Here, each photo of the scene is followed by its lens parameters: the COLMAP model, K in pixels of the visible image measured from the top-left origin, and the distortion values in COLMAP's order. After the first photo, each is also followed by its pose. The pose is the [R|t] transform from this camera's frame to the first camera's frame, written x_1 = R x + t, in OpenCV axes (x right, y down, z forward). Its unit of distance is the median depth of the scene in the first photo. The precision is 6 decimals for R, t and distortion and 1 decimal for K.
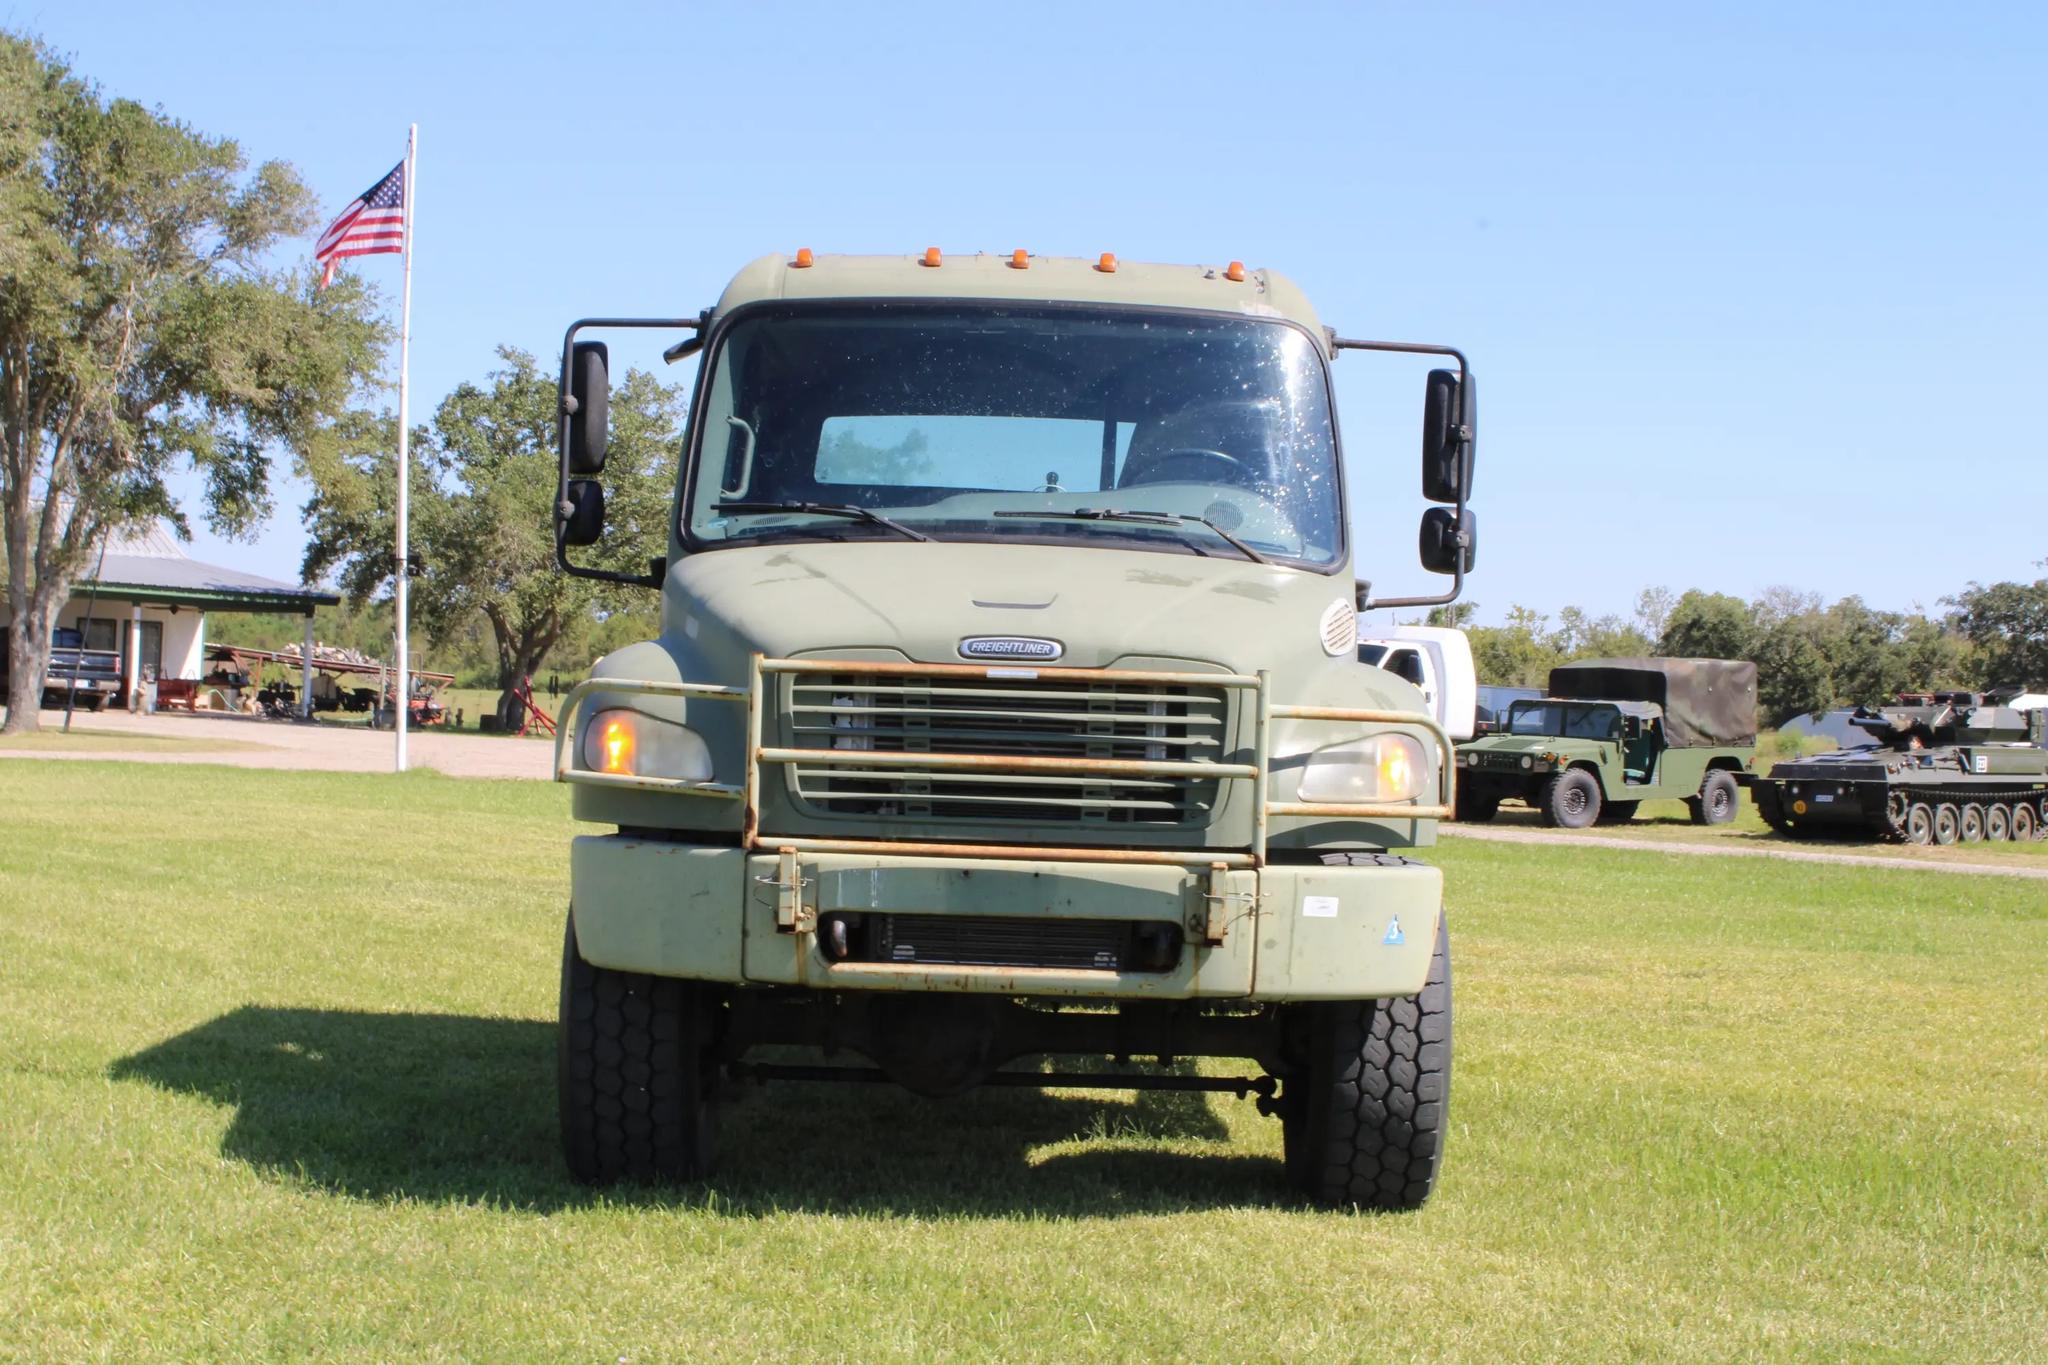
lens RADIAL K [[3078.4, 0, 1024.0], [0, 3078.4, 682.5], [0, 0, 1]] dist [-0.045943, -0.017795]
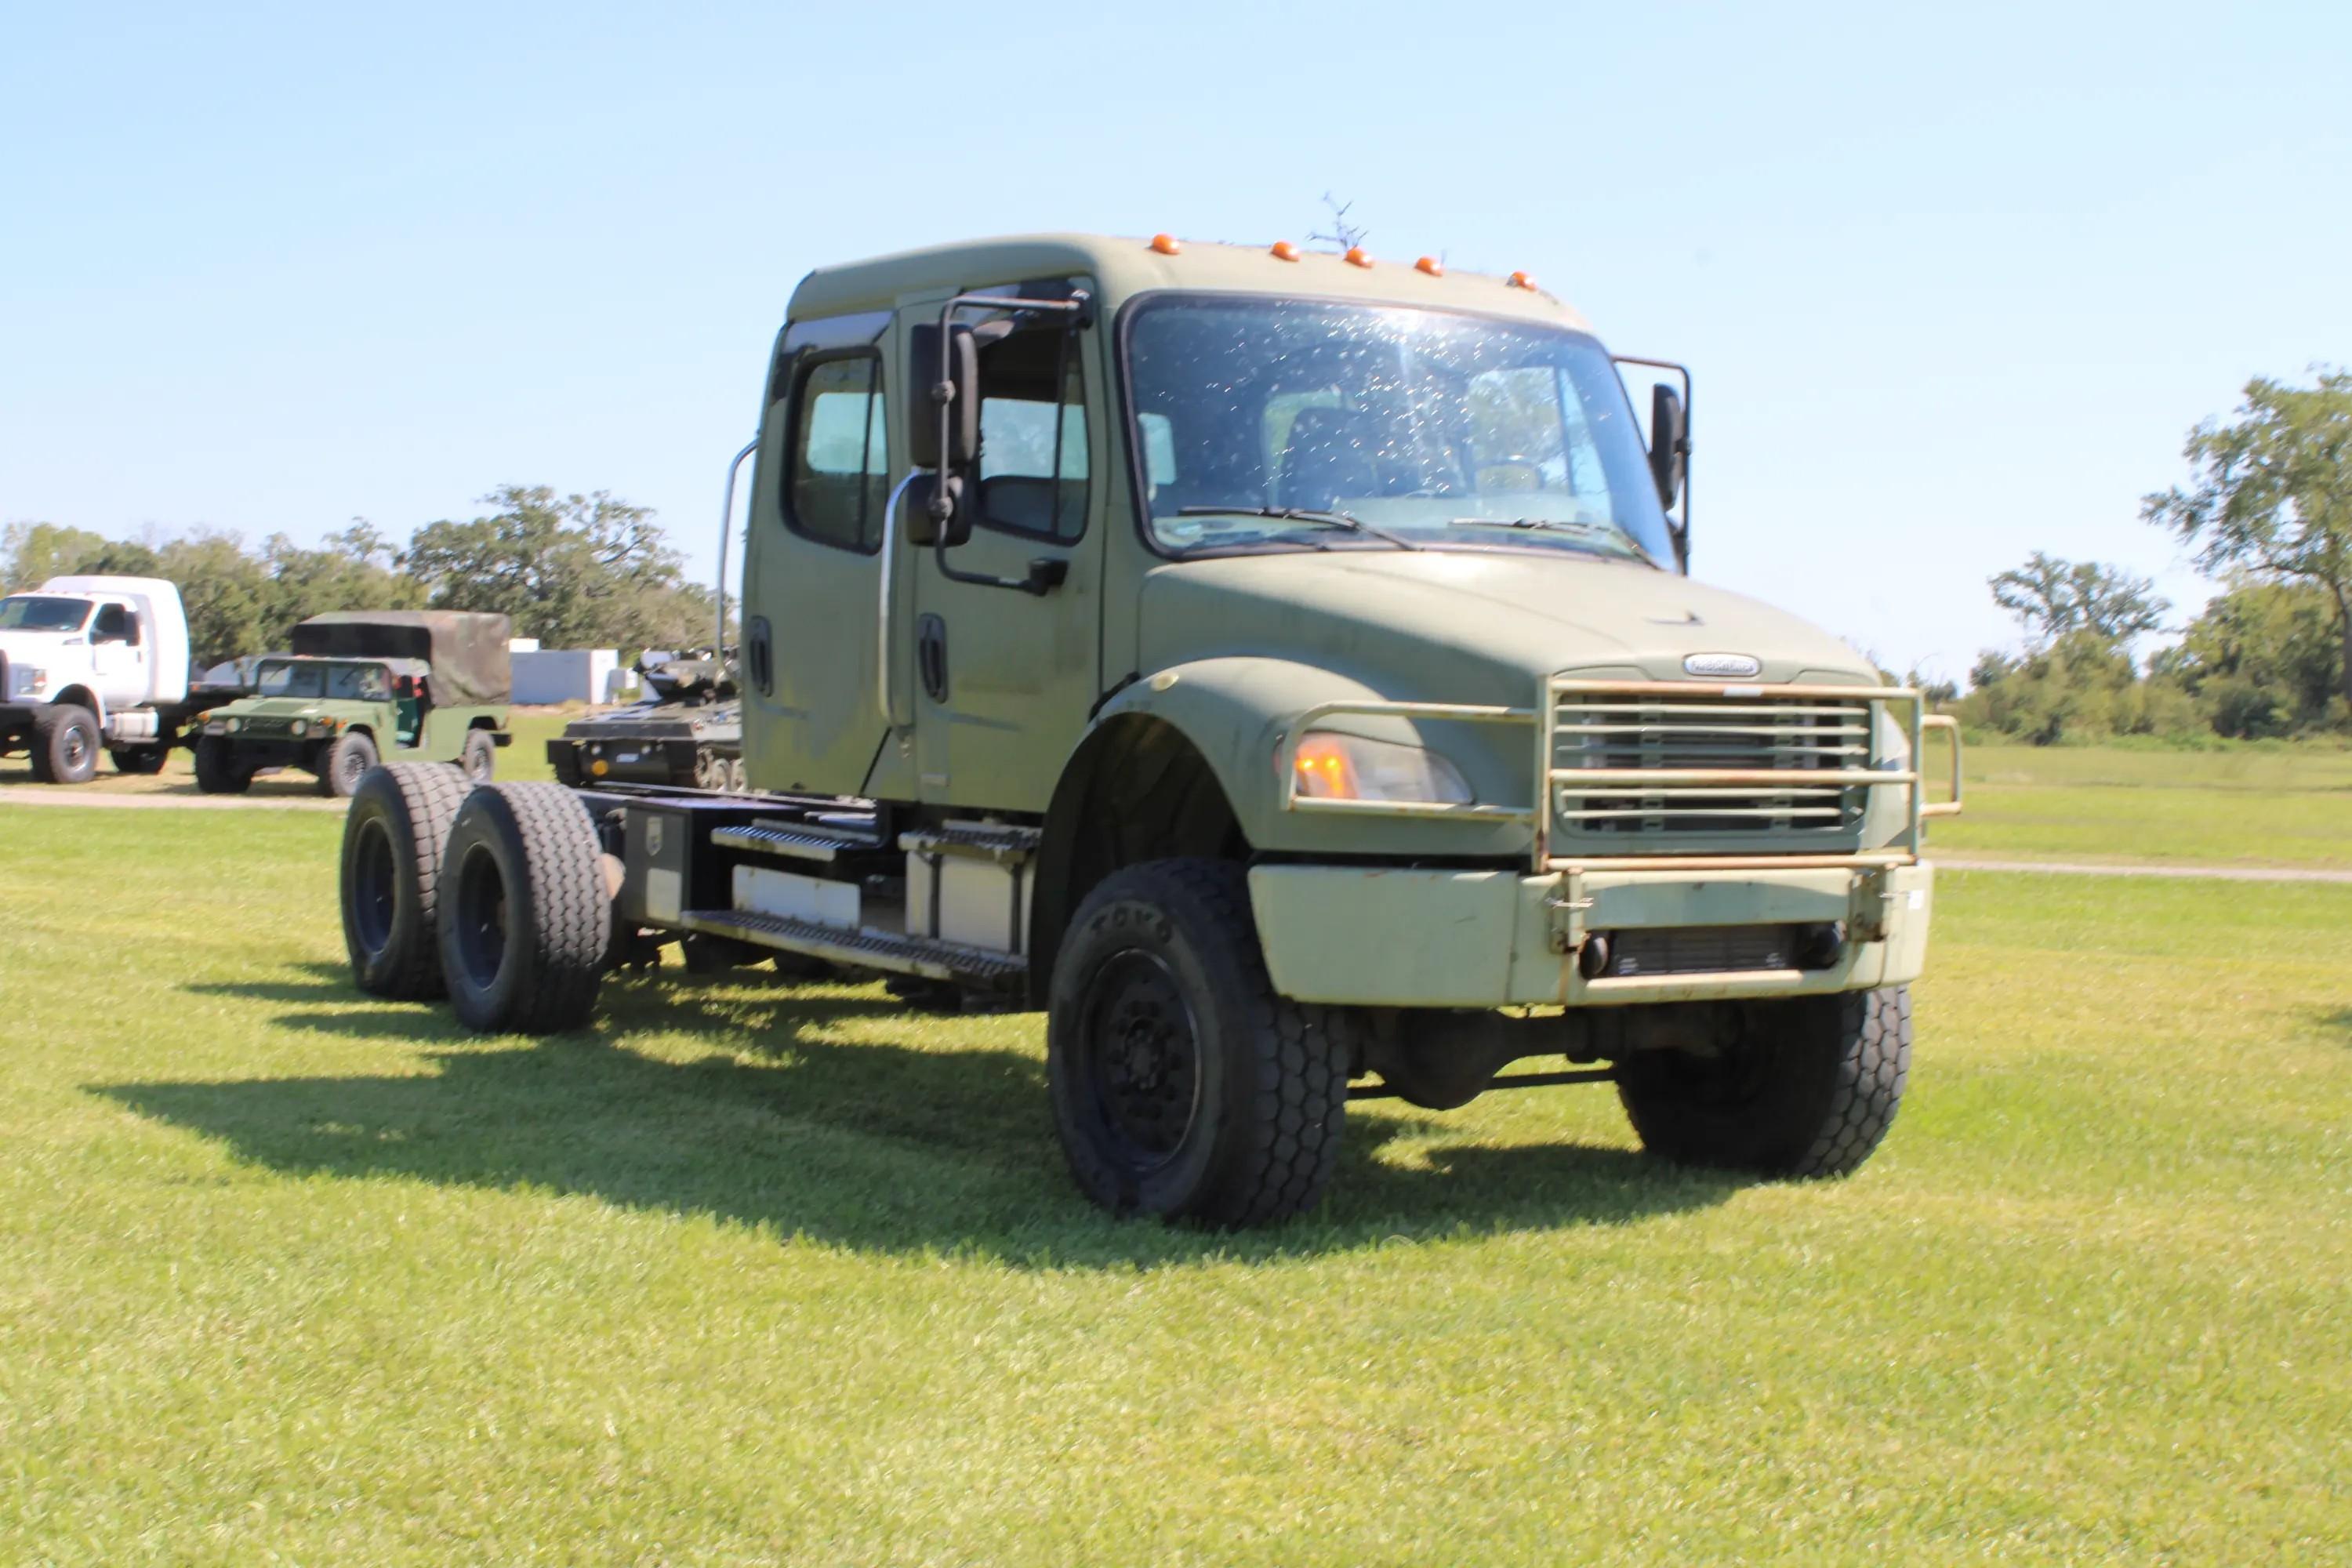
lens RADIAL K [[3303.0, 0, 1176.0], [0, 3303.0, 784.0], [0, 0, 1]] dist [-0.023868, -0.050331]
pose [[0.842418, -0.033298, 0.537795, -0.713805], [0.006805, 0.998667, 0.051175, -0.027844], [-0.538782, -0.039451, 0.841521, 0.156060]]
